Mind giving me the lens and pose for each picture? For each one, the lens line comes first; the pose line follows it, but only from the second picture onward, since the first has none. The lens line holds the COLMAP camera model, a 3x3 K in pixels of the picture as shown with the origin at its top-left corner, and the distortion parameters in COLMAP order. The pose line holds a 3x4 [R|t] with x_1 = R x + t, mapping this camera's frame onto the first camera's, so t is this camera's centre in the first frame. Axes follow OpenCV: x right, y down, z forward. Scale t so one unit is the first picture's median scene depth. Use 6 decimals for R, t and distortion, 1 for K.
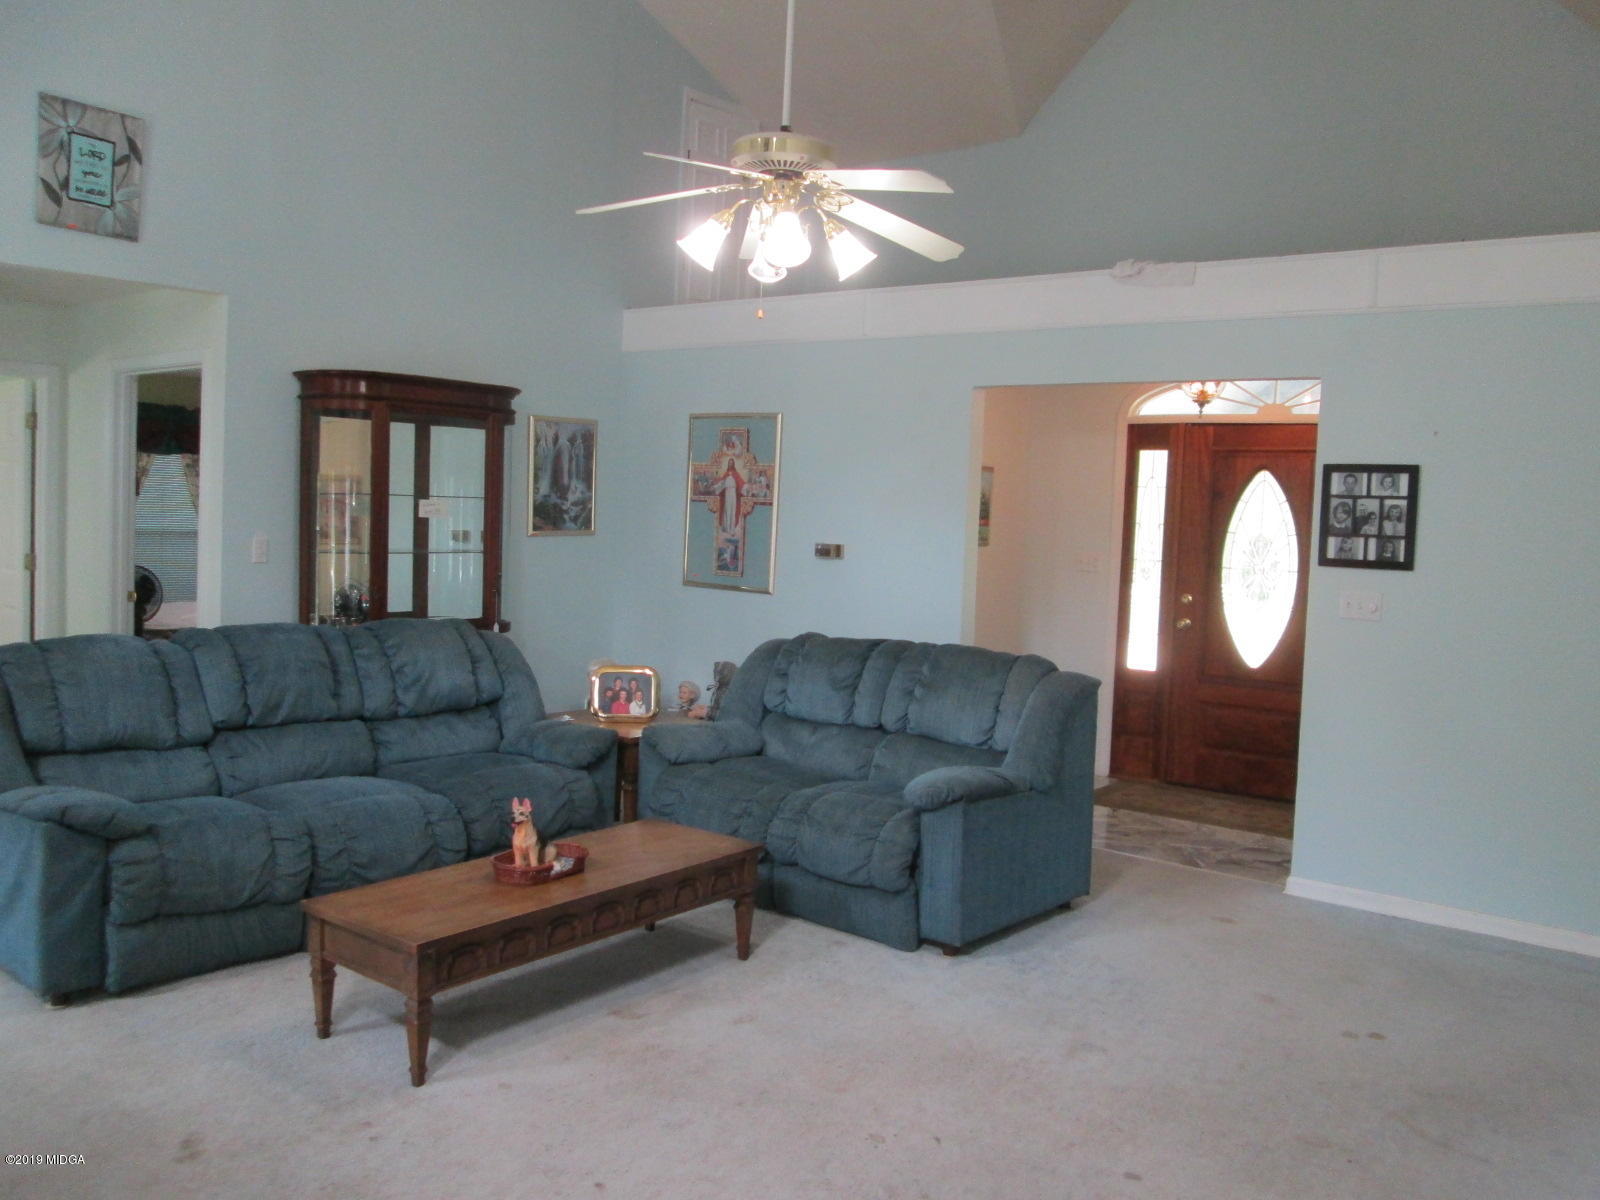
lens RADIAL K [[1341.7, 0, 799.5], [0, 1341.7, 606.4], [0, 0, 1]] dist [-0.018179, -0.029420]
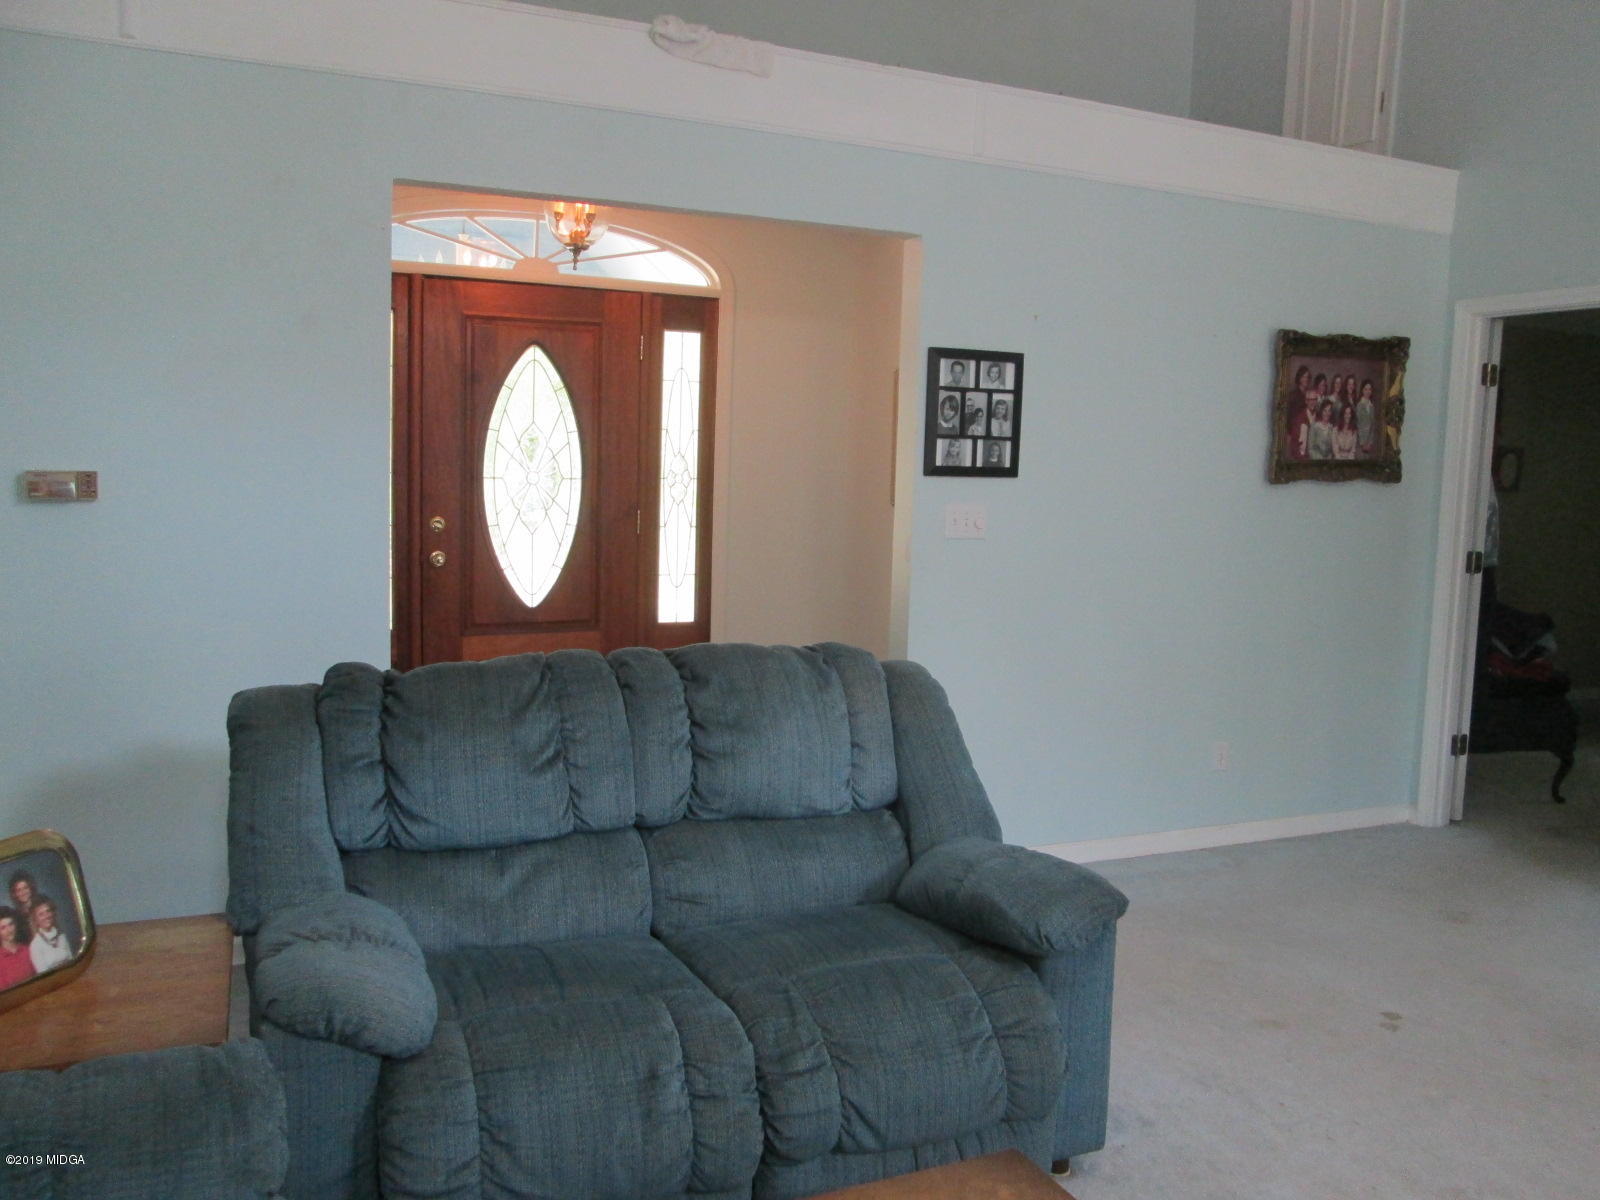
lens RADIAL K [[1341.7, 0, 799.7], [0, 1341.7, 598.0], [0, 0, 1]] dist [-0.018179, -0.029420]
pose [[0.458073, -0.126106, 0.879924, -0.367031], [0.050552, 0.991980, 0.115849, -0.055651], [-0.887476, -0.008585, 0.460774, 0.710233]]
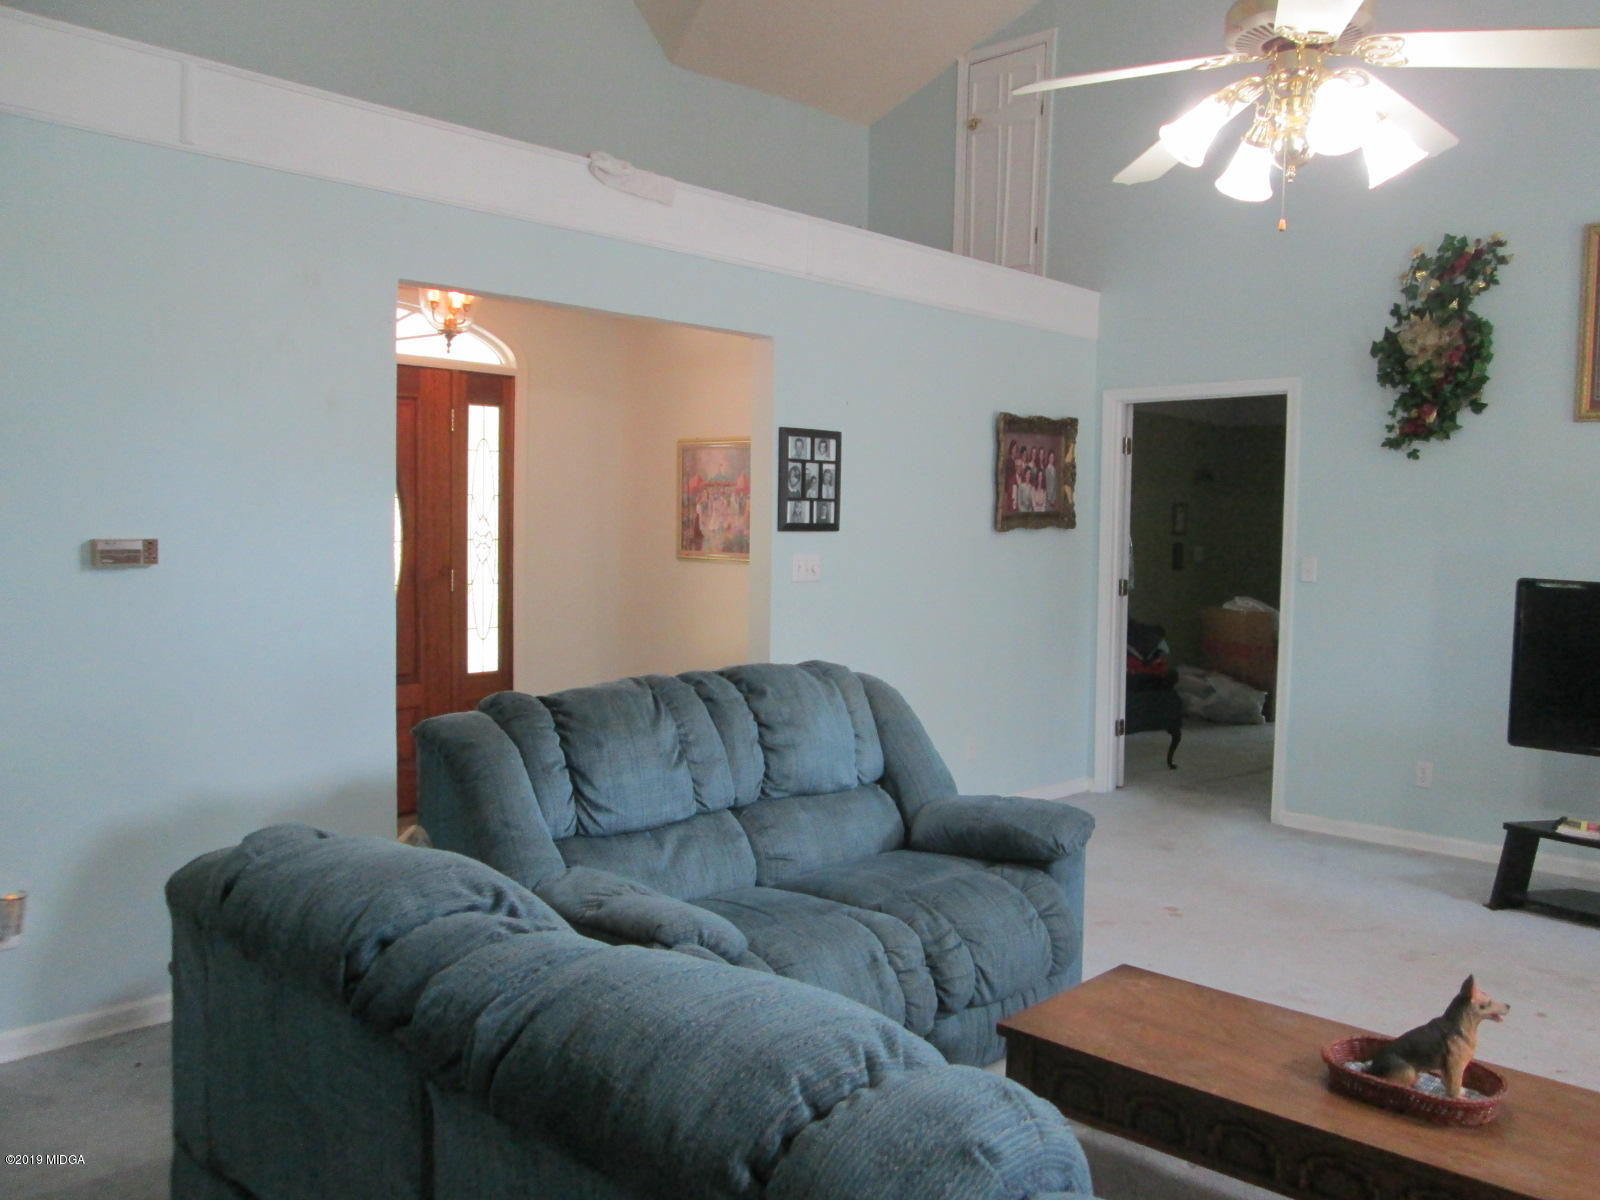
lens RADIAL K [[1341.7, 0, 791.6], [0, 1341.7, 610.2], [0, 0, 1]] dist [-0.018179, -0.029420]
pose [[0.106042, -0.108994, 0.988370, -0.598989], [0.059268, 0.992900, 0.103135, -0.075034], [-0.992594, 0.047642, 0.111749, 0.901178]]
